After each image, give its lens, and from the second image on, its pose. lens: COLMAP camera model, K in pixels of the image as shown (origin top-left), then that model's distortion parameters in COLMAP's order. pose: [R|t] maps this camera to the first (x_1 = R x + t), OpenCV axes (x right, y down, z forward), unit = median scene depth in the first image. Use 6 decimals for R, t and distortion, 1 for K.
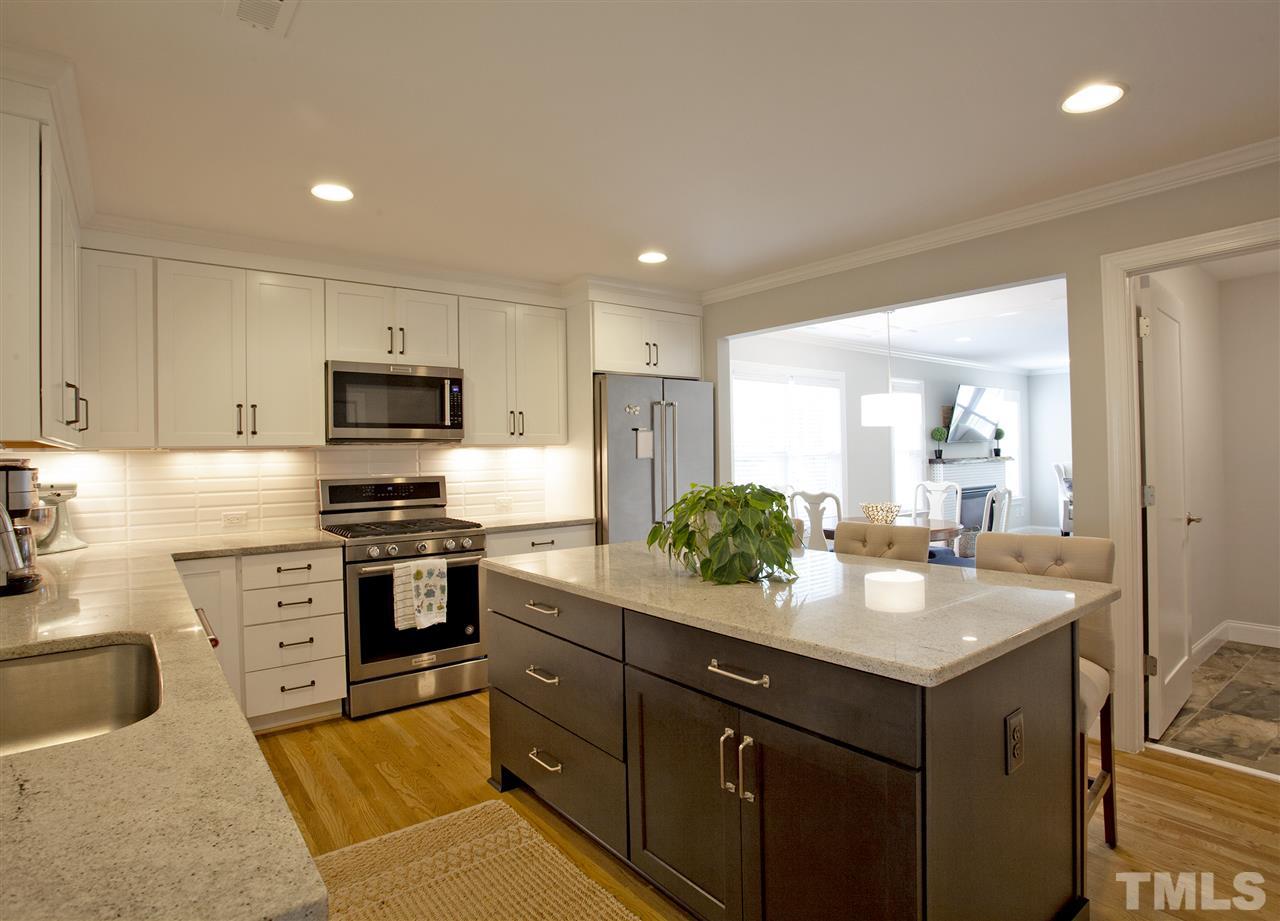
lens RADIAL K [[667.2, 0, 641.8], [0, 667.2, 451.7], [0, 0, 1]] dist [-0.042813, 0.005707]
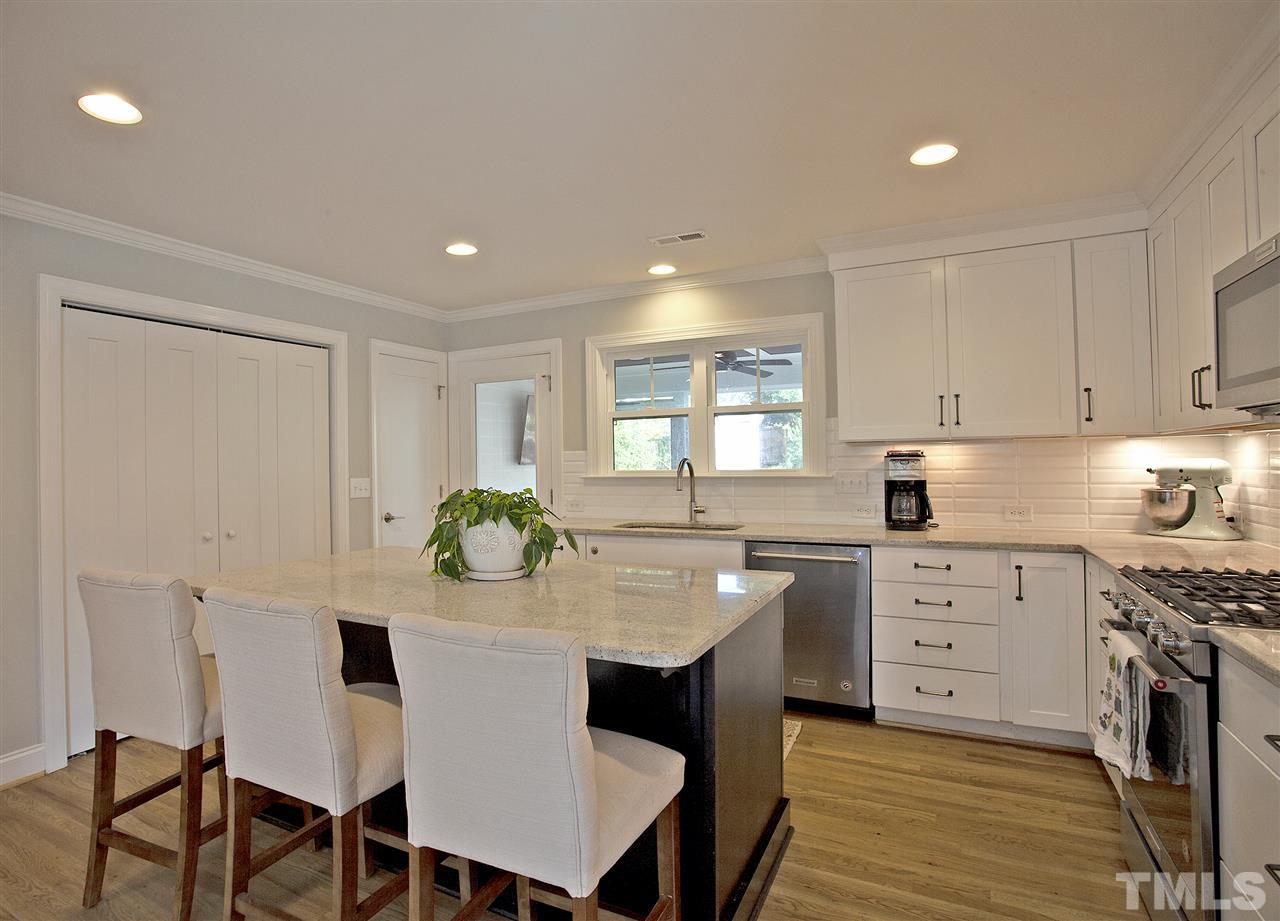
lens RADIAL K [[667.2, 0, 635.8], [0, 667.2, 450.6], [0, 0, 1]] dist [-0.042813, 0.005707]
pose [[-0.906835, 0.024368, -0.420780, 0.299541], [0.029812, 0.999535, -0.006365, 0.006042], [0.420429, -0.018317, -0.907140, 1.717817]]
